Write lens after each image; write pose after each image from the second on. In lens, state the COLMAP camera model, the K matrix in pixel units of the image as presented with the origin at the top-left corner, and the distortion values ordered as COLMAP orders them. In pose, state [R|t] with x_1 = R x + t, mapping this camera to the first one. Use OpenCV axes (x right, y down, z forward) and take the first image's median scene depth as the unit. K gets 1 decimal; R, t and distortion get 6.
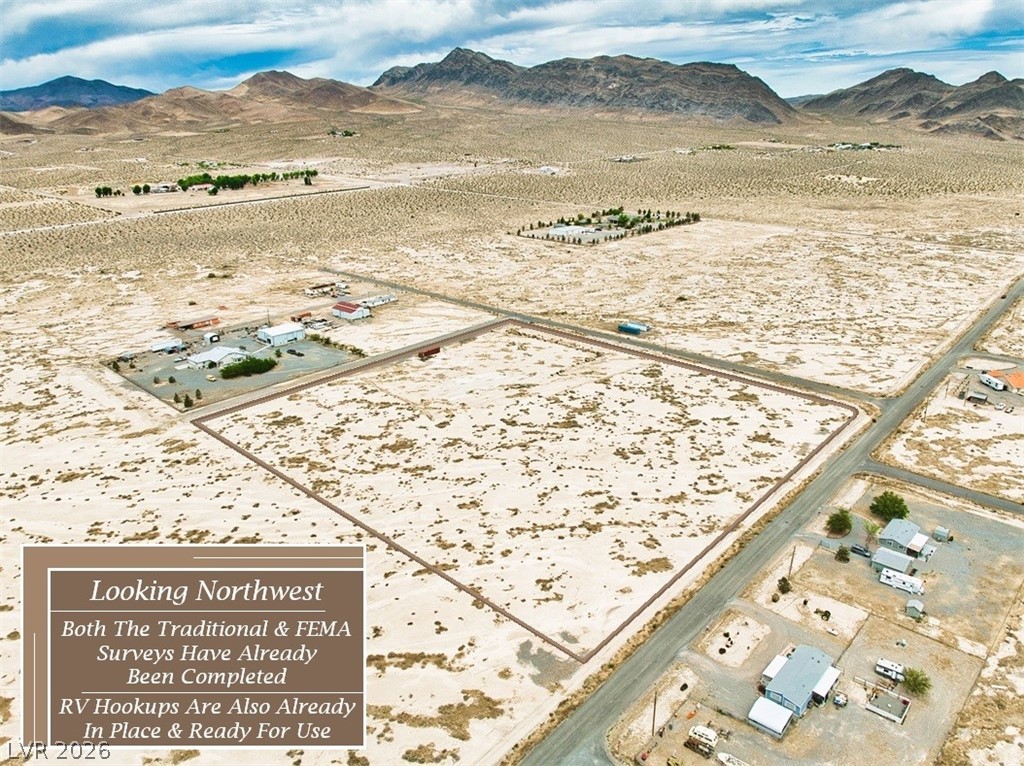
lens RADIAL K [[742.3, 0, 515.9], [0, 742.3, 400.3], [0, 0, 1]] dist [-0.035973, -0.006133]
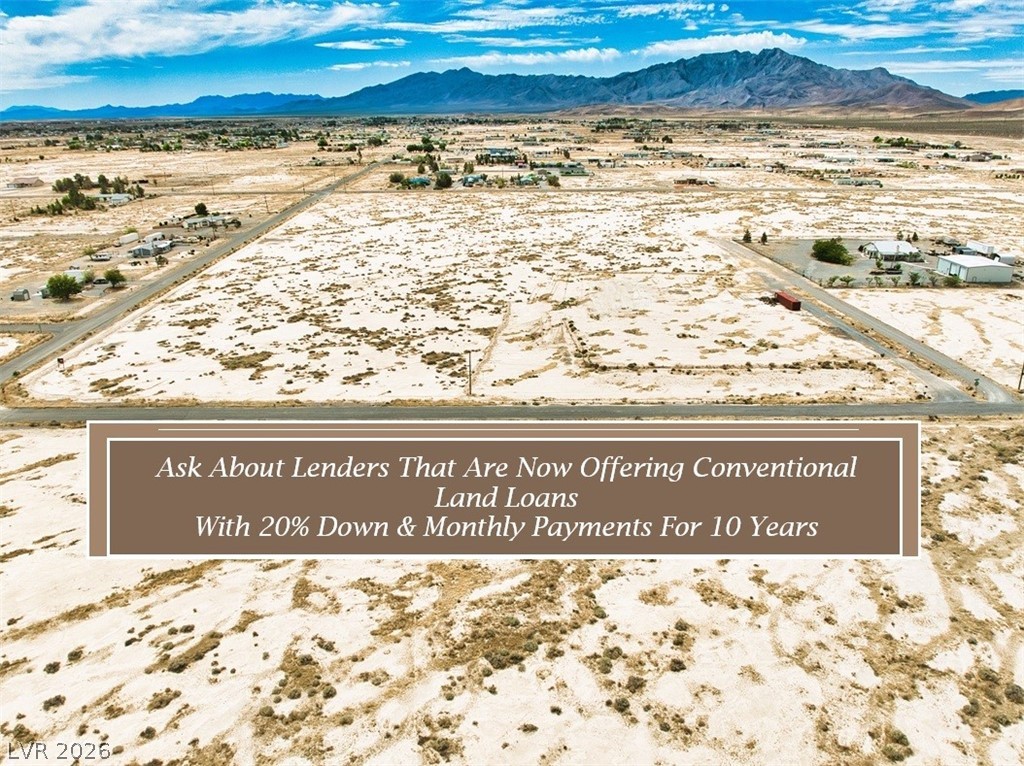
lens RADIAL K [[750.9, 0, 515.1], [0, 750.9, 384.7], [0, 0, 1]] dist [-0.036377, -0.008170]
pose [[-0.719958, 0.254252, -0.645768, 0.533793], [-0.239670, 0.782149, 0.575153, -0.365329], [0.651321, 0.568857, -0.502178, 1.429062]]
